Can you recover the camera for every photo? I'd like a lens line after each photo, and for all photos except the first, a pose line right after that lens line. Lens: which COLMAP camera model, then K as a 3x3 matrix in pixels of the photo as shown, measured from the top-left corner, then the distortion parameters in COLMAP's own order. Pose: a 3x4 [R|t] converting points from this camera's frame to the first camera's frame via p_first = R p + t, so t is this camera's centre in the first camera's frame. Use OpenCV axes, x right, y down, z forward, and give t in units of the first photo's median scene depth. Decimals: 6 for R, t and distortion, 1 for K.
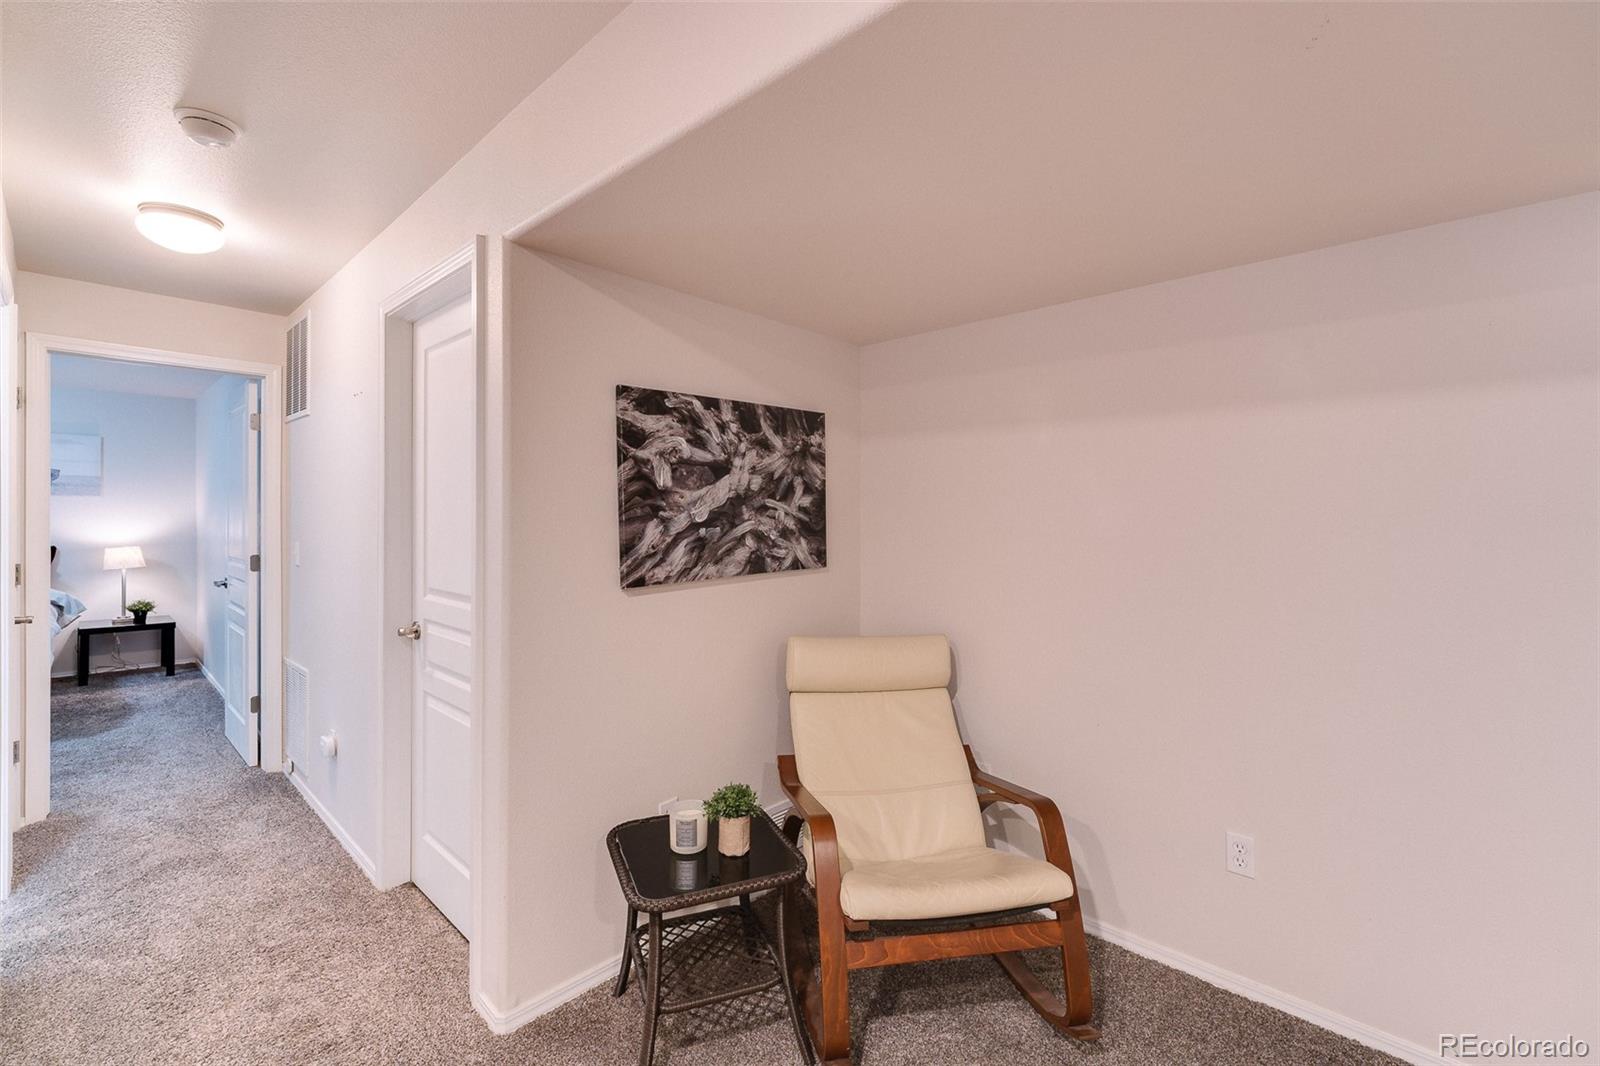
lens RADIAL K [[691.6, 0, 797.0], [0, 691.6, 499.5], [0, 0, 1]] dist [0.006870, -0.004214]
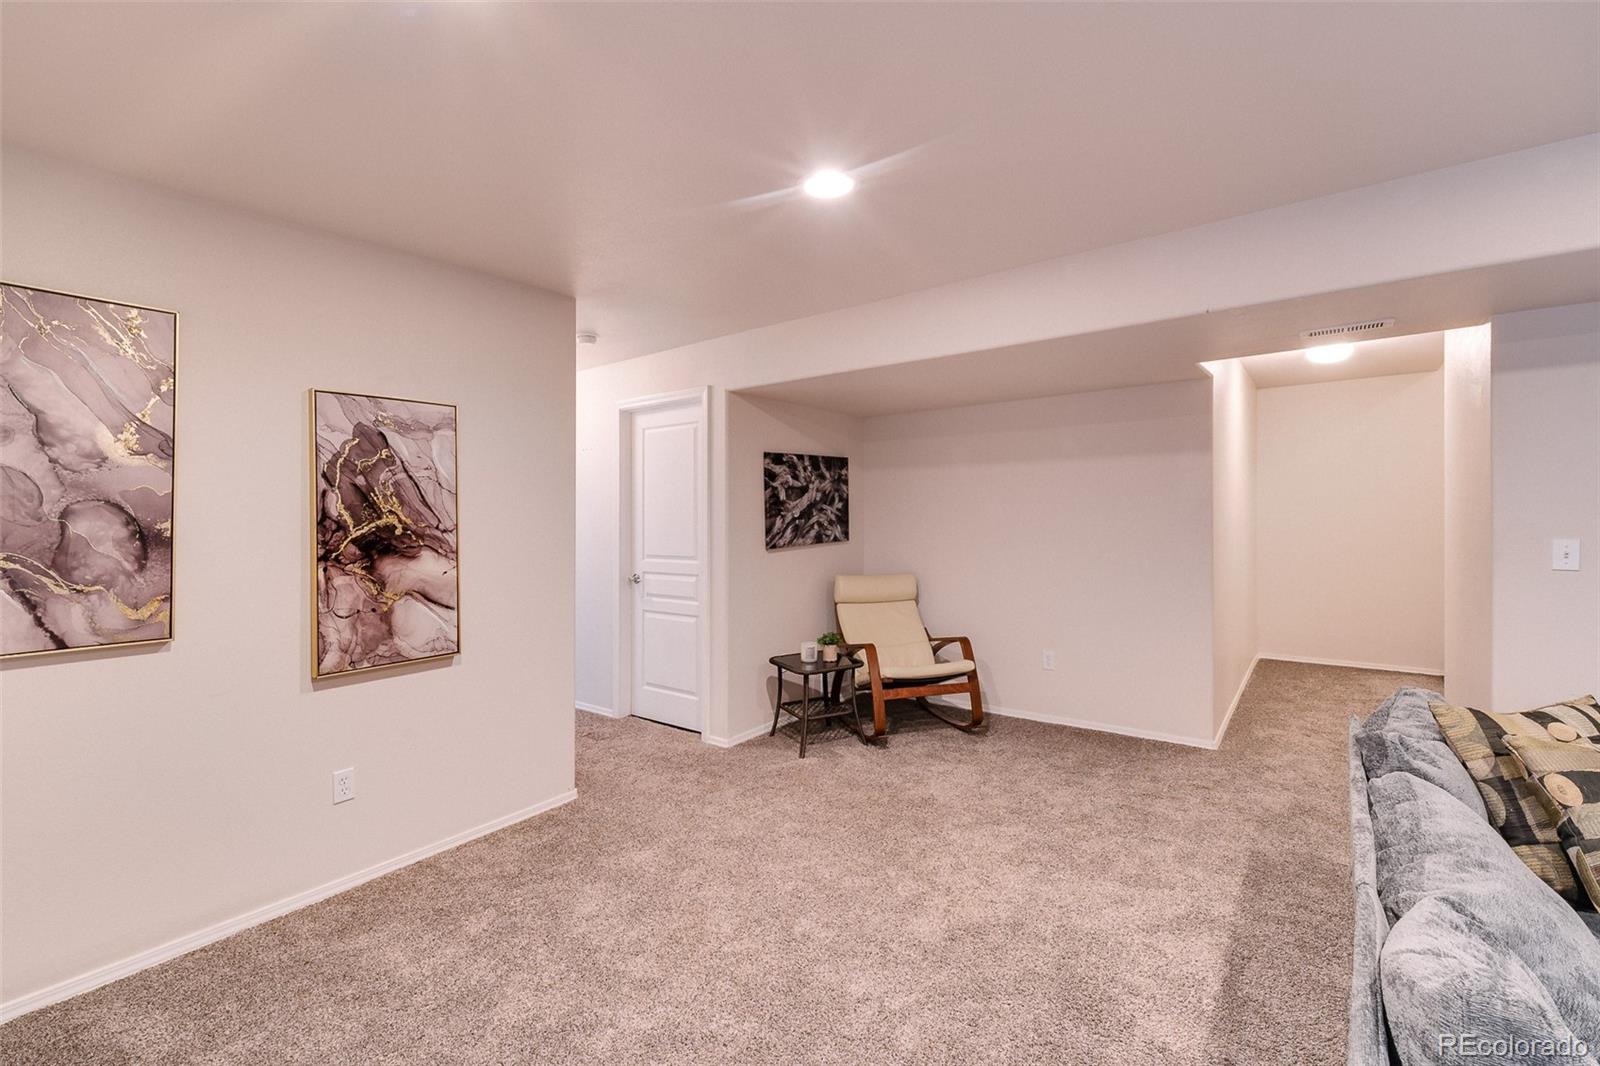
lens RADIAL K [[691.6, 0, 800.0], [0, 691.6, 529.1], [0, 0, 1]] dist [0.006870, -0.004214]
pose [[0.994365, -0.019641, 0.104174, -0.352375], [0.014877, 0.998816, 0.046314, -0.026084], [-0.104960, -0.044503, 0.993480, -1.032750]]
